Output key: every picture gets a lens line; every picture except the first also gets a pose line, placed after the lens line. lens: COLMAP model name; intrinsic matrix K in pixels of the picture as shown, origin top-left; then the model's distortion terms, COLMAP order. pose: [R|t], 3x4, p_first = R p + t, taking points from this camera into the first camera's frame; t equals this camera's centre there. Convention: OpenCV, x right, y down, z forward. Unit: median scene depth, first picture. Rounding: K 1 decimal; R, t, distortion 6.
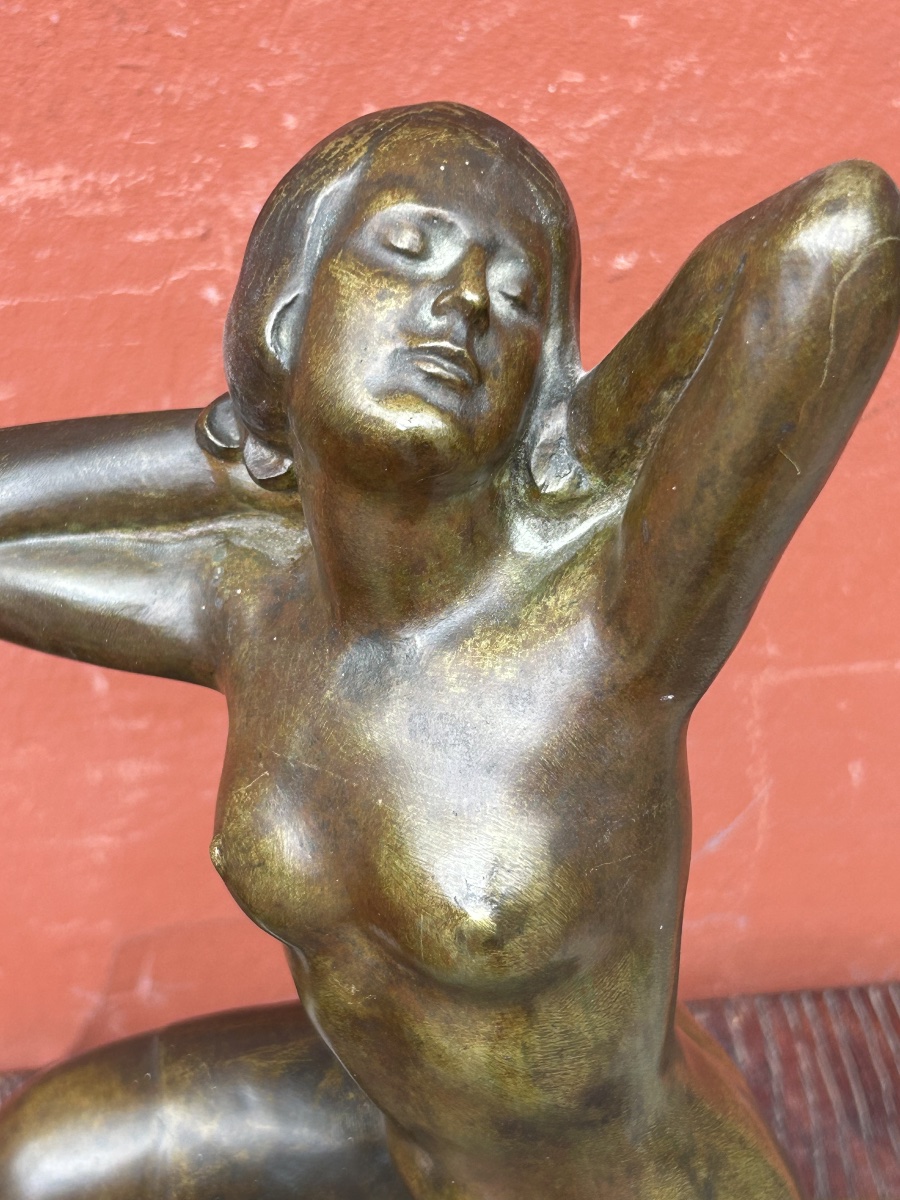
lens RADIAL K [[2465.0, 0, 450.7], [0, 2465.0, 675.3], [0, 0, 1]] dist [0.108328, 0.000000]
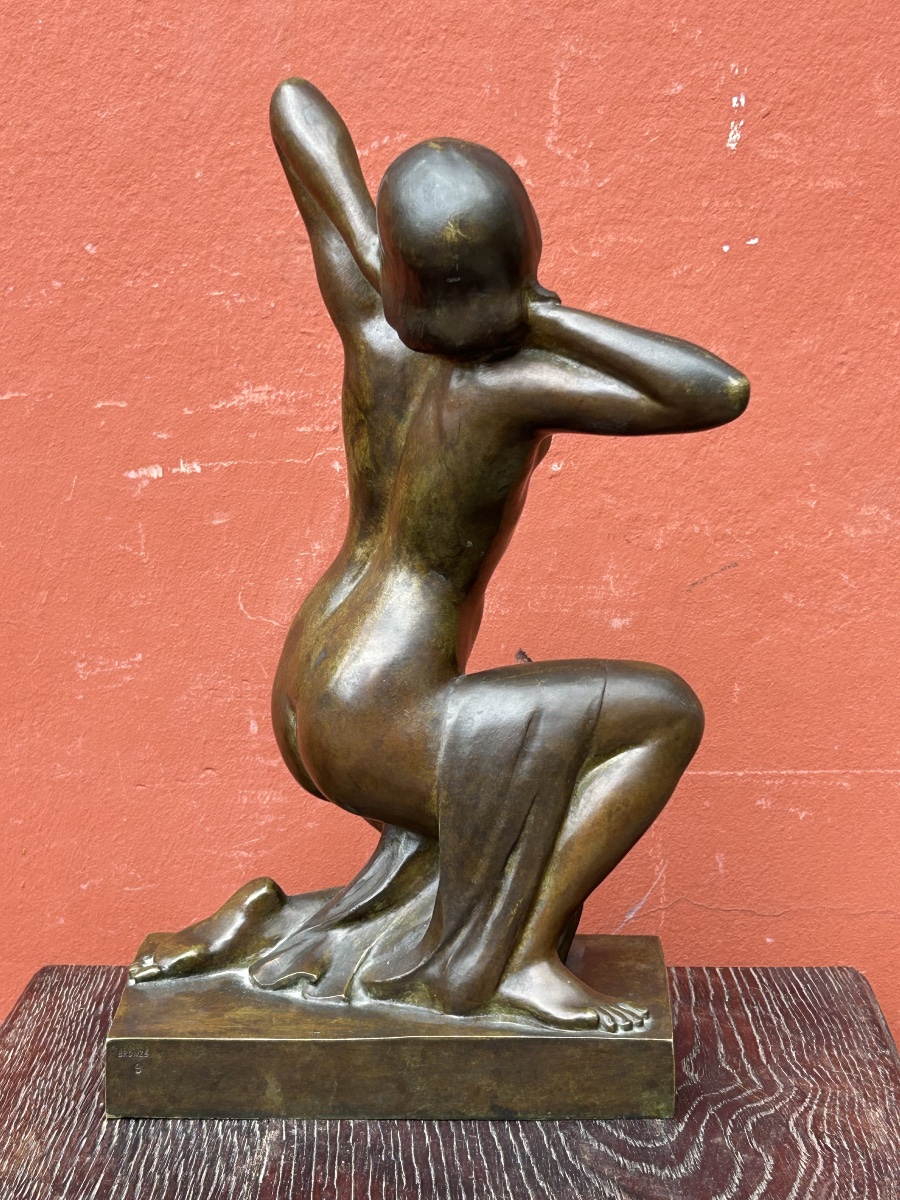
lens RADIAL K [[2430.6, 0, 446.2], [0, 2430.6, 645.7], [0, 0, 1]] dist [0.098652, 0.000000]
pose [[0.987214, 0.028859, -0.156767, 0.296235], [-0.111945, 0.825653, -0.552960, 1.028349], [0.113477, 0.563439, 0.818327, -0.464439]]
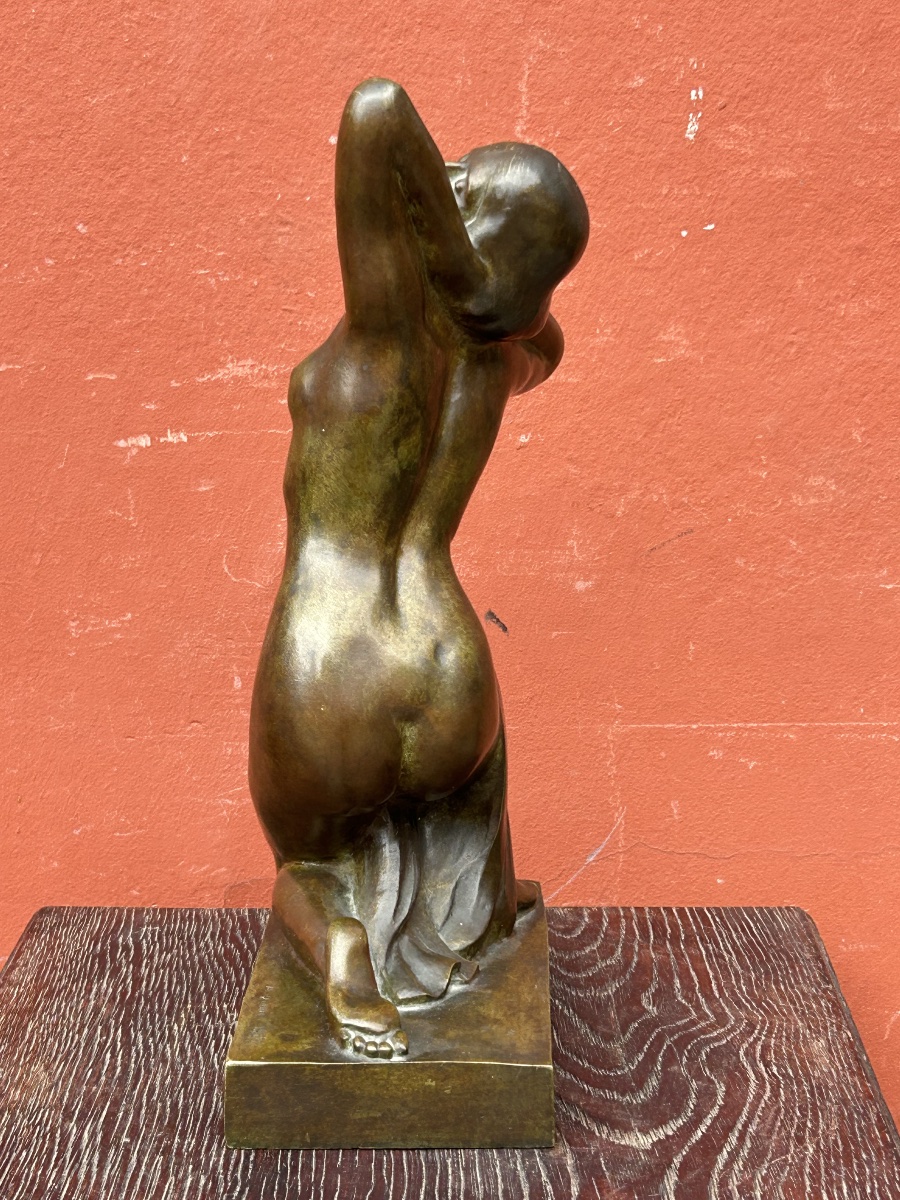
lens RADIAL K [[2430.6, 0, 471.3], [0, 2430.6, 660.3], [0, 0, 1]] dist [0.098652, 0.000000]
pose [[0.991746, 0.036032, -0.123047, 0.290734], [-0.095876, 0.845604, -0.525130, 1.072663], [0.085128, 0.532593, 0.842080, -0.585647]]
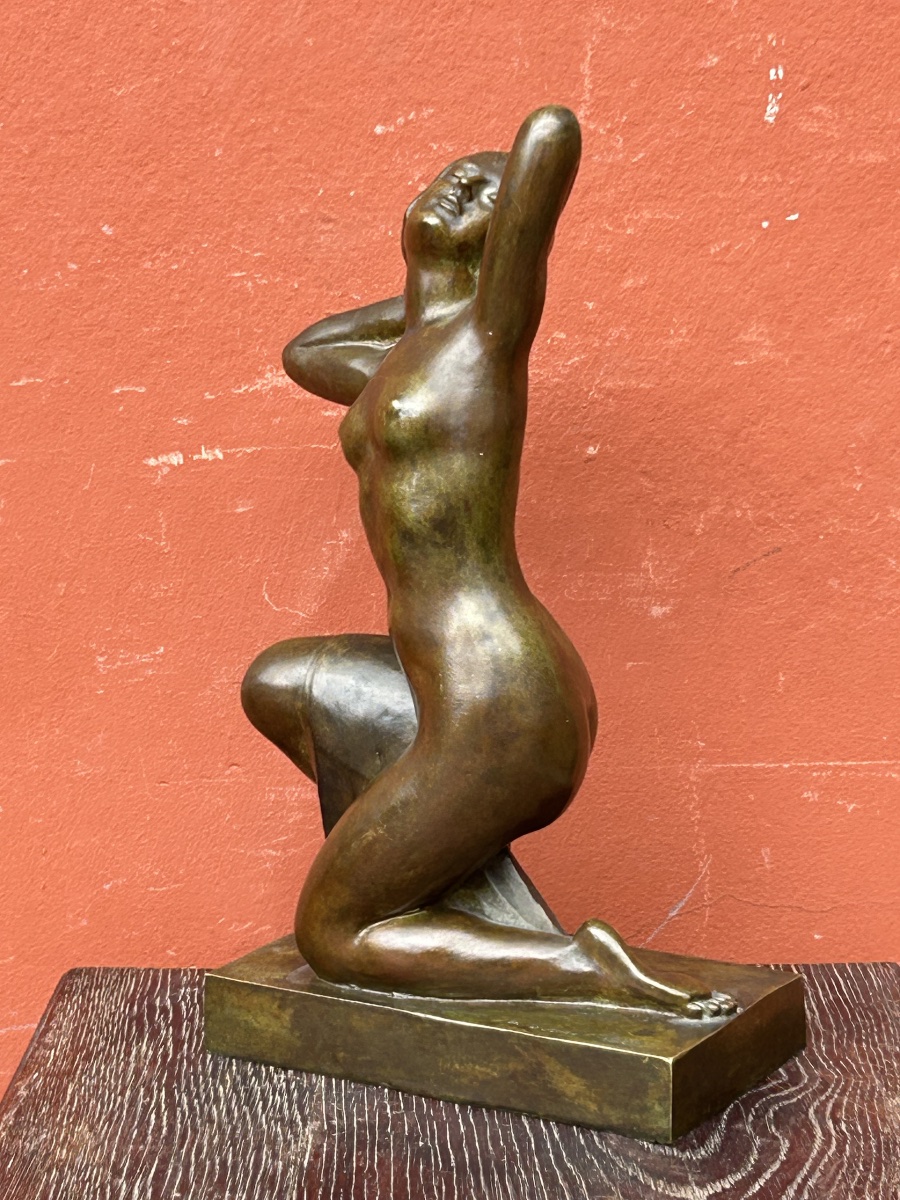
lens RADIAL K [[3675.7, 0, 454.8], [0, 3675.7, 704.0], [0, 0, 1]] dist [0.100974, 0.000000]
pose [[0.985270, 0.028865, -0.168550, 0.453421], [-0.111395, 0.856169, -0.504545, 1.434047], [0.129744, 0.515889, 0.846774, -1.256542]]
